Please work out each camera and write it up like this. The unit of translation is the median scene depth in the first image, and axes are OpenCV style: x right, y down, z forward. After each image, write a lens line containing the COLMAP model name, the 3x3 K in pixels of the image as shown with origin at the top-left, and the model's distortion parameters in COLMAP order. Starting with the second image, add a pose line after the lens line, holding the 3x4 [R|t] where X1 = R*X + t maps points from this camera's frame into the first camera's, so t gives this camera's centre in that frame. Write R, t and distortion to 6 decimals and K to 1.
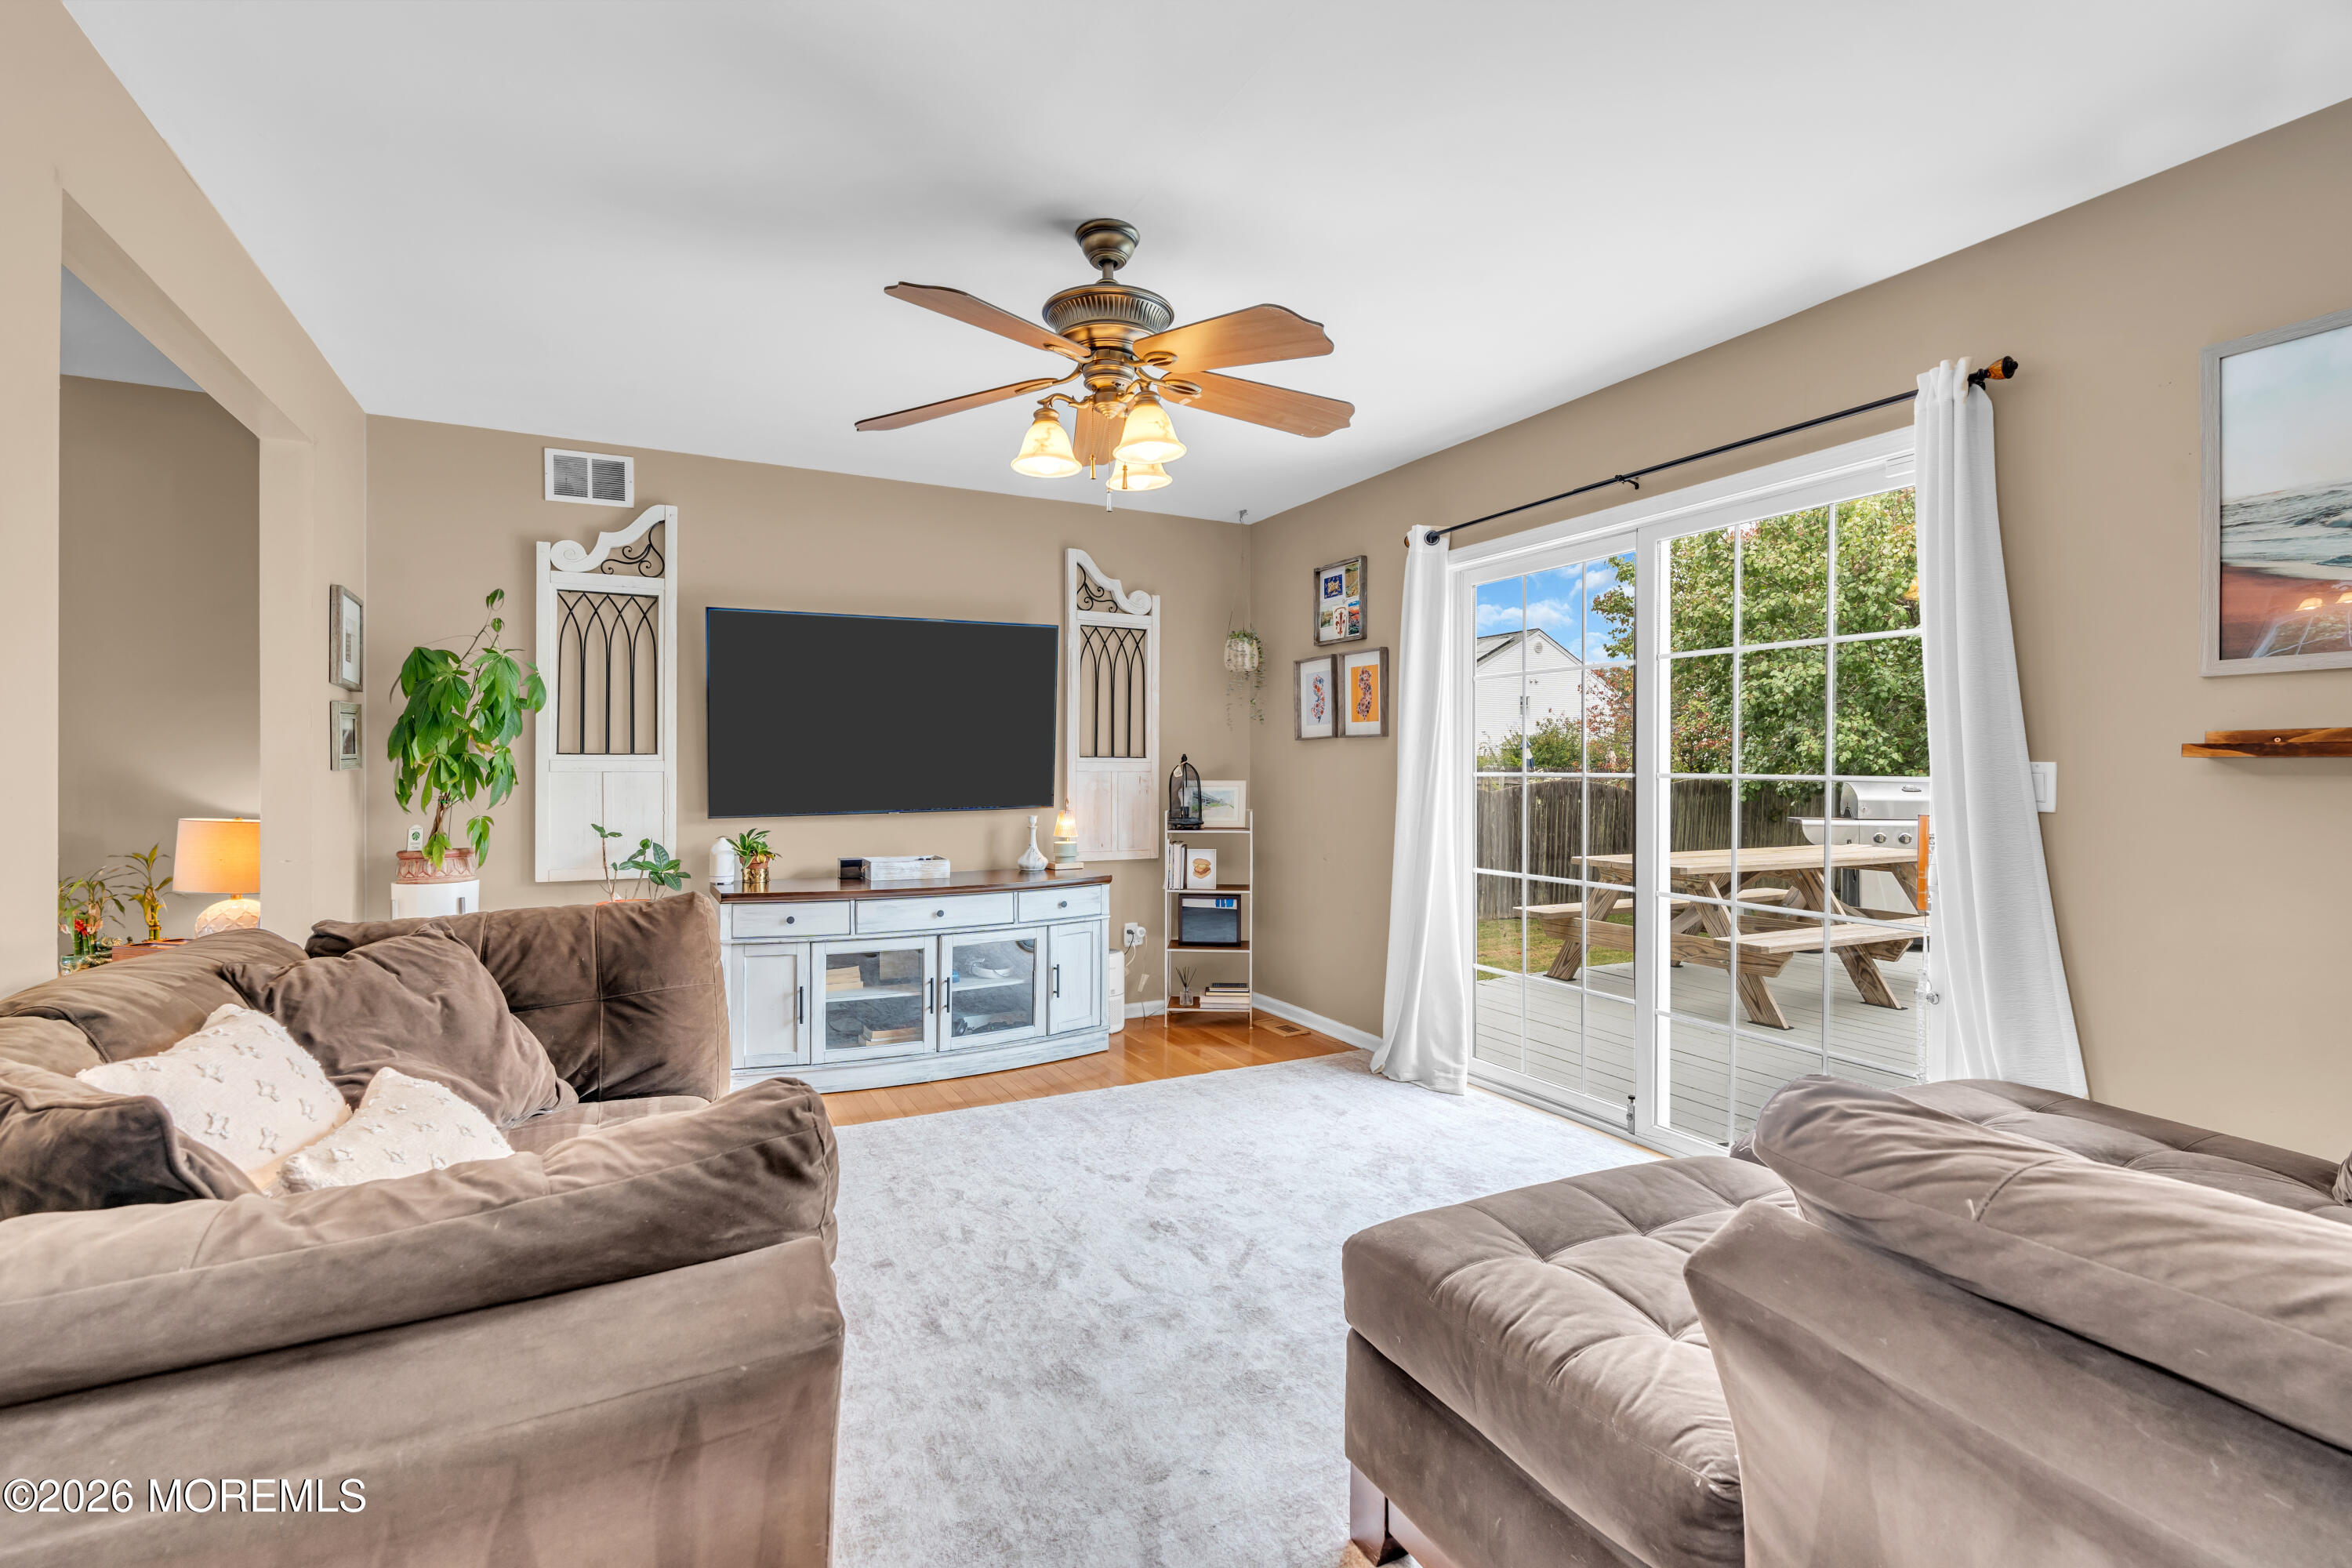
lens RADIAL K [[1054.4, 0, 1163.1], [0, 1054.4, 781.0], [0, 0, 1]] dist [-0.001969, -0.000172]
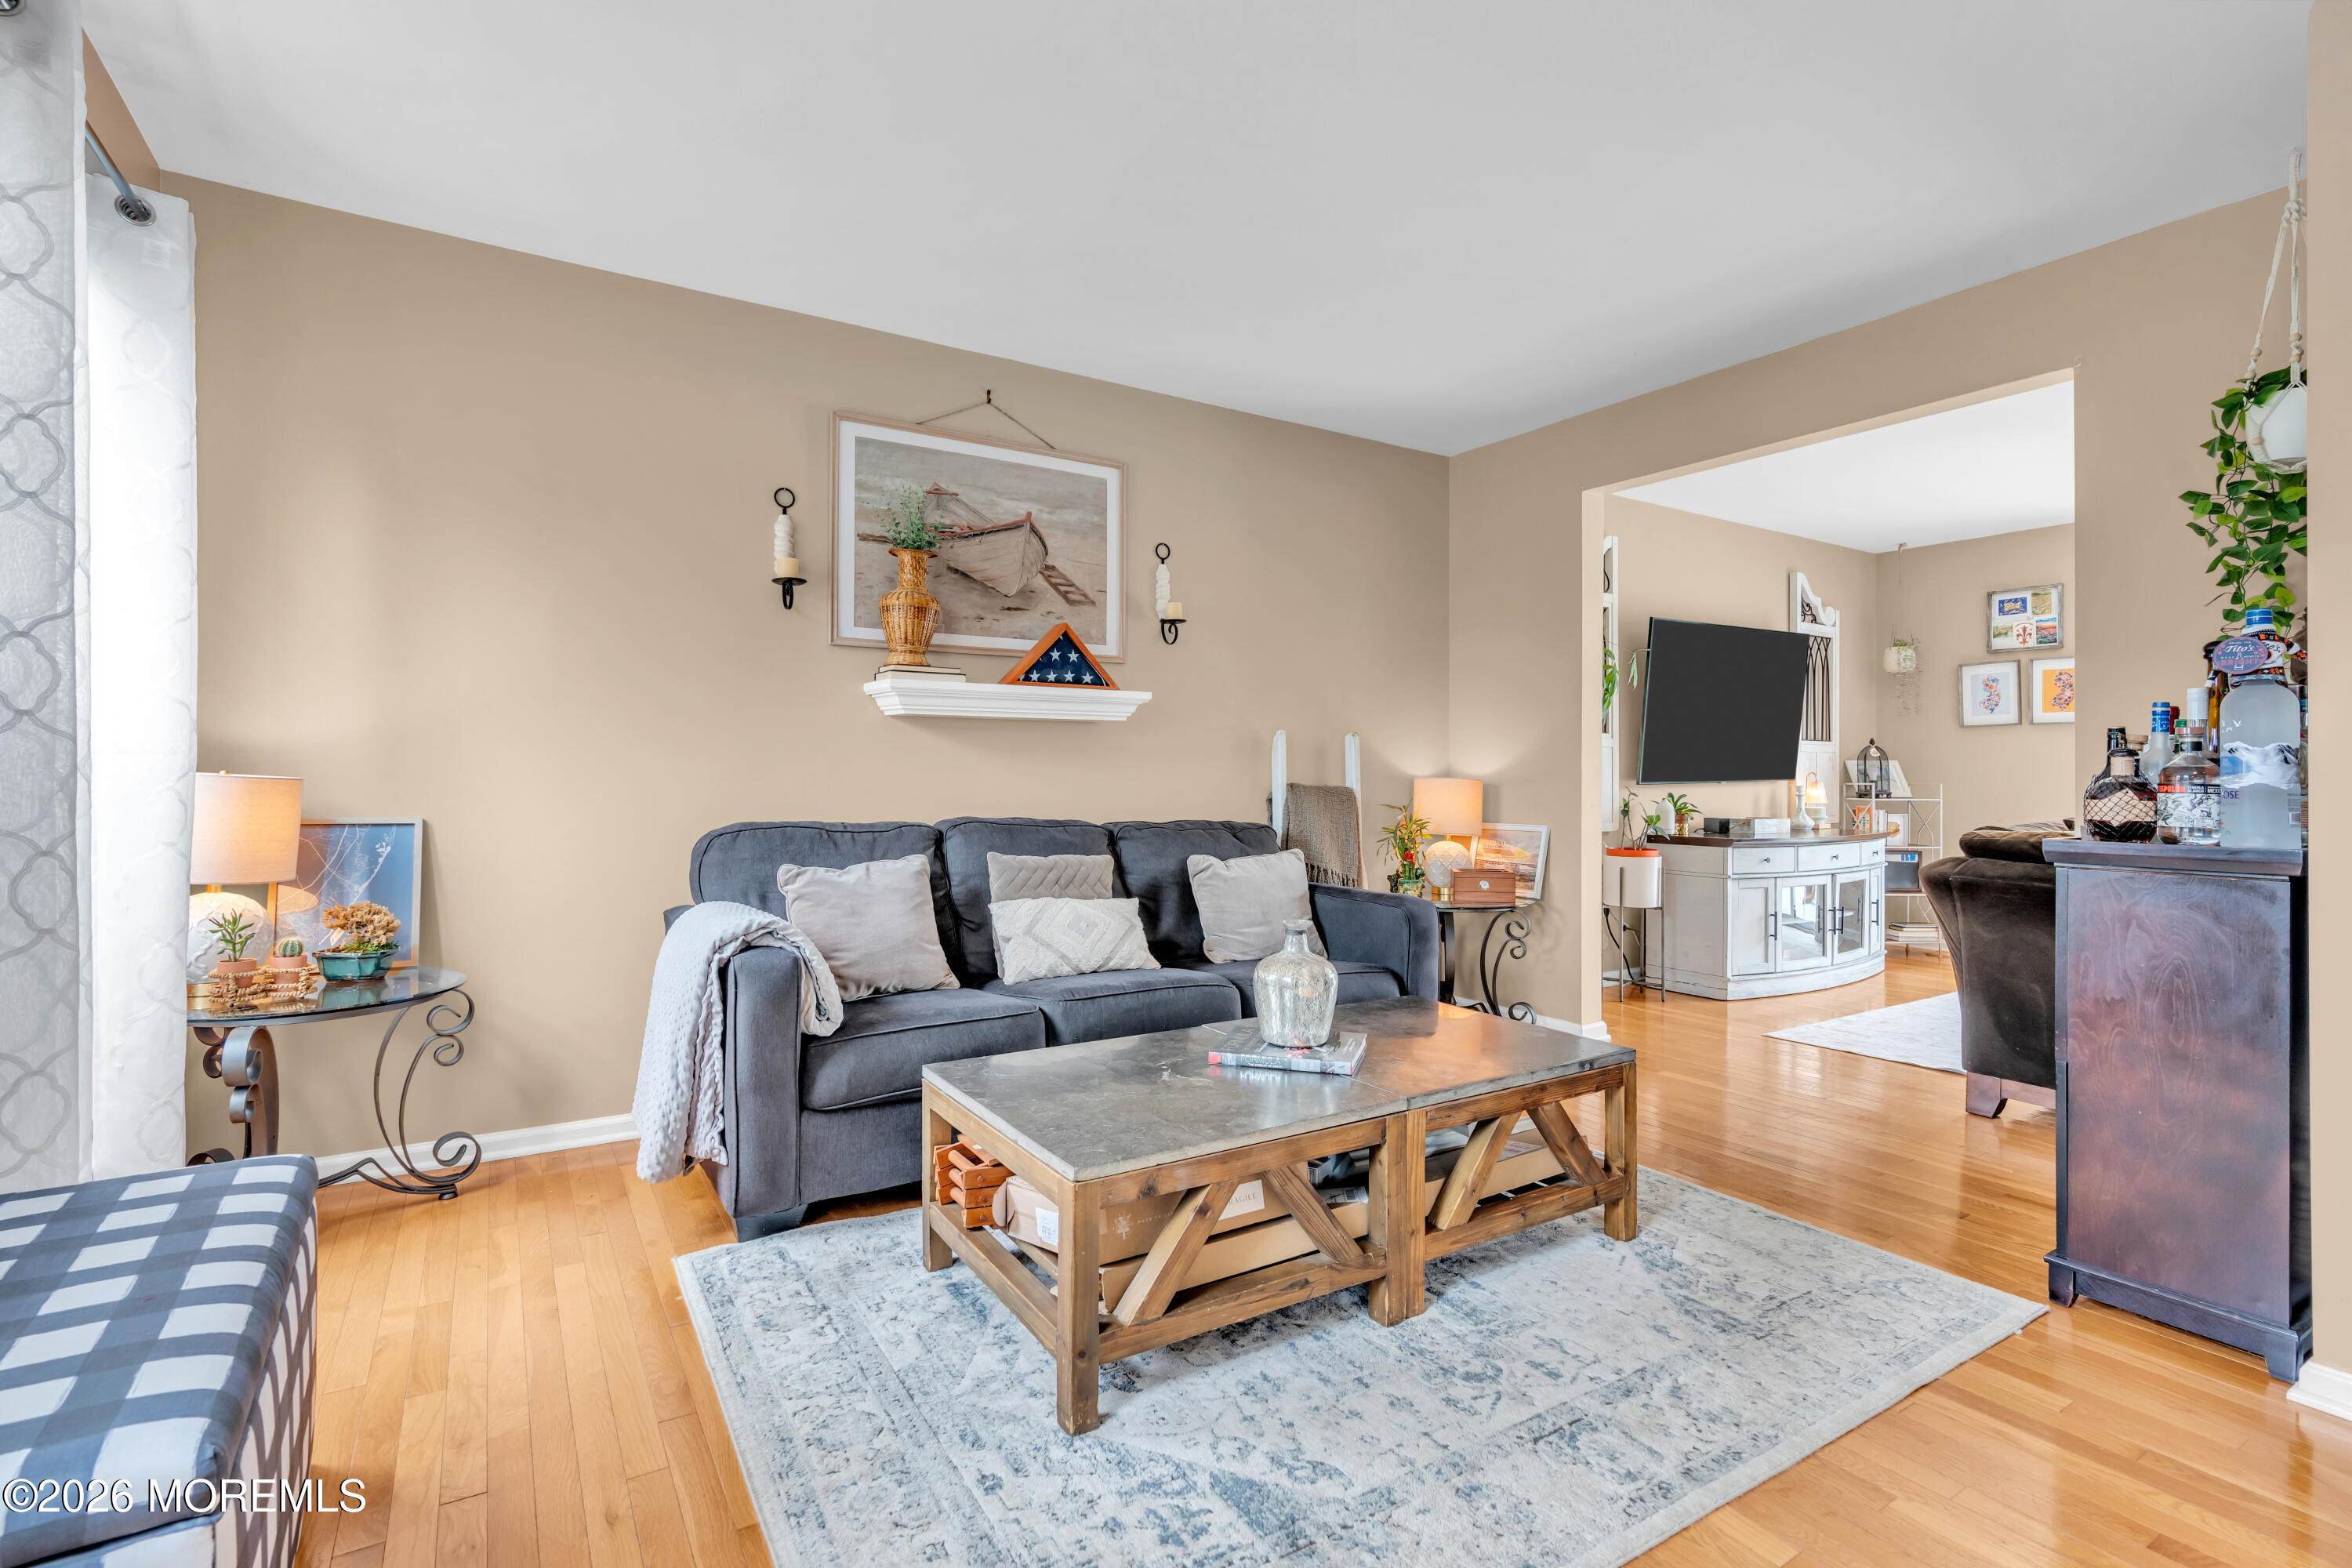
lens RADIAL K [[1100.3, 0, 1184.5], [0, 1100.3, 772.0], [0, 0, 1]] dist [-0.000966, 0.000049]
pose [[0.995345, 0.002022, 0.096353, -0.965899], [-0.000526, 0.999879, -0.015548, 0.036690], [-0.096373, 0.015425, 0.995226, -0.222930]]
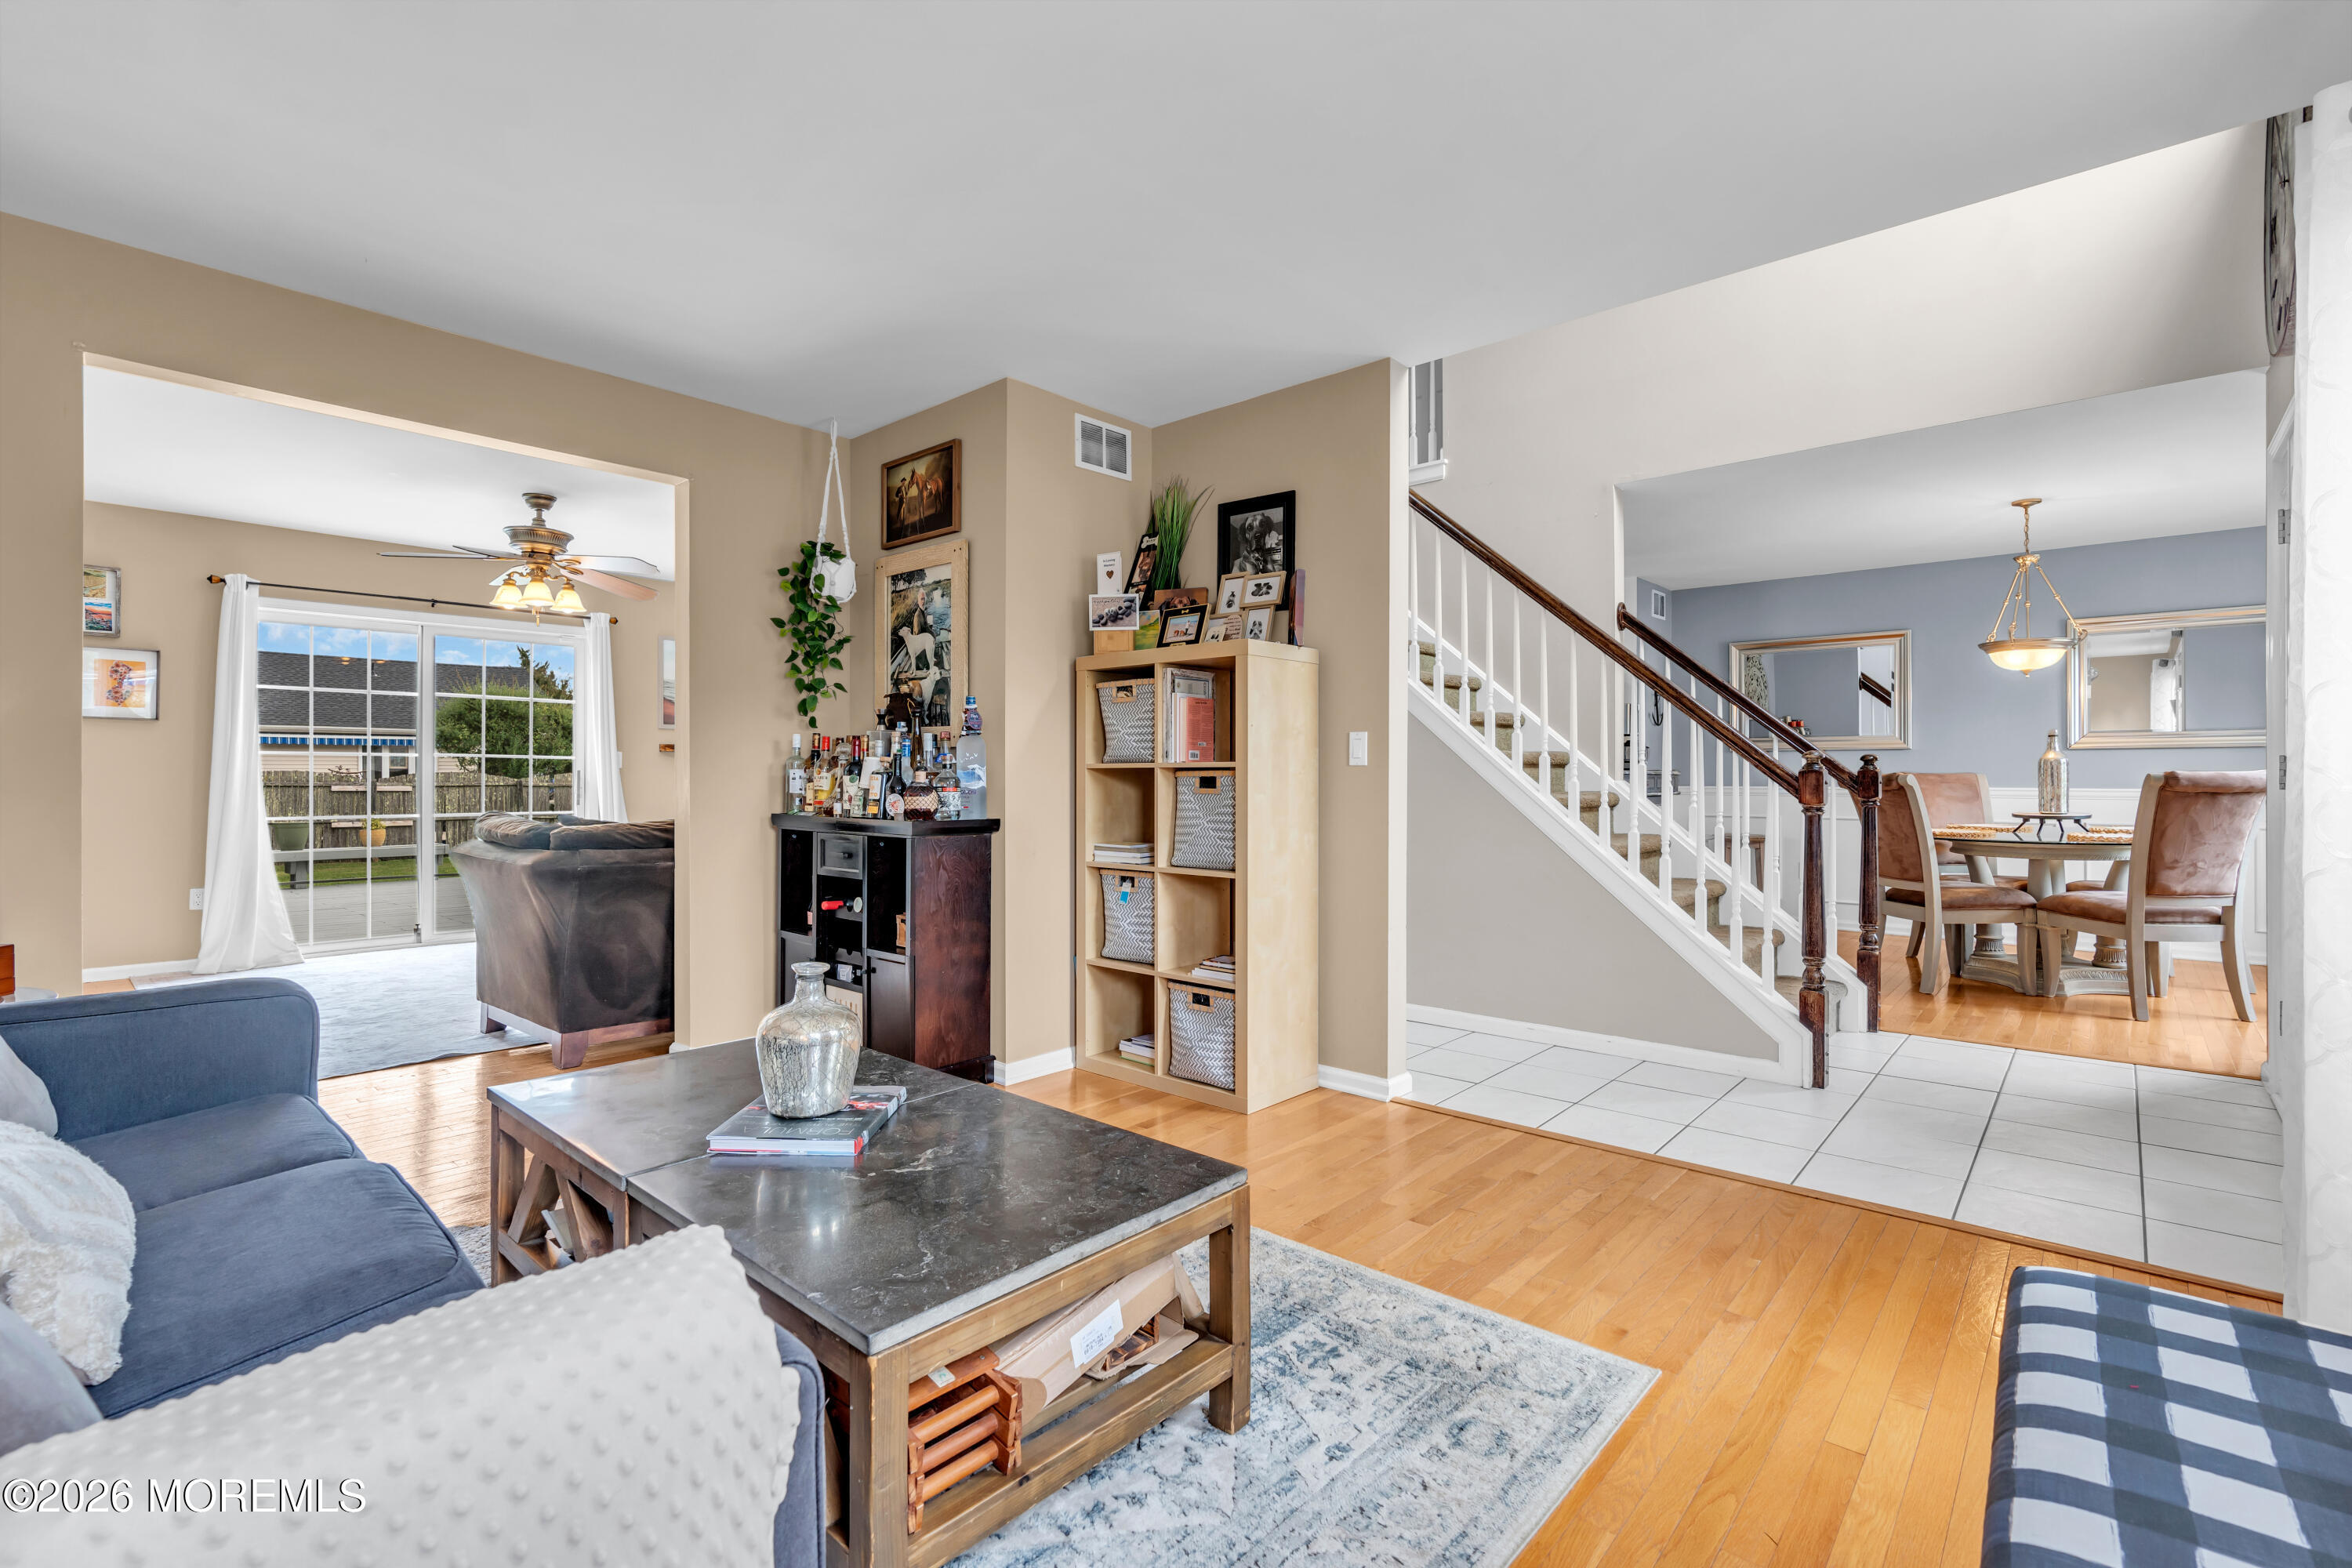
lens RADIAL K [[1054.4, 0, 1163.1], [0, 1054.4, 781.0], [0, 0, 1]] dist [-0.001969, -0.000172]
pose [[-0.358145, -0.008950, 0.933623, -1.296831], [0.008032, 0.999888, 0.012666, 0.022463], [-0.933631, 0.012035, -0.358033, 0.300440]]
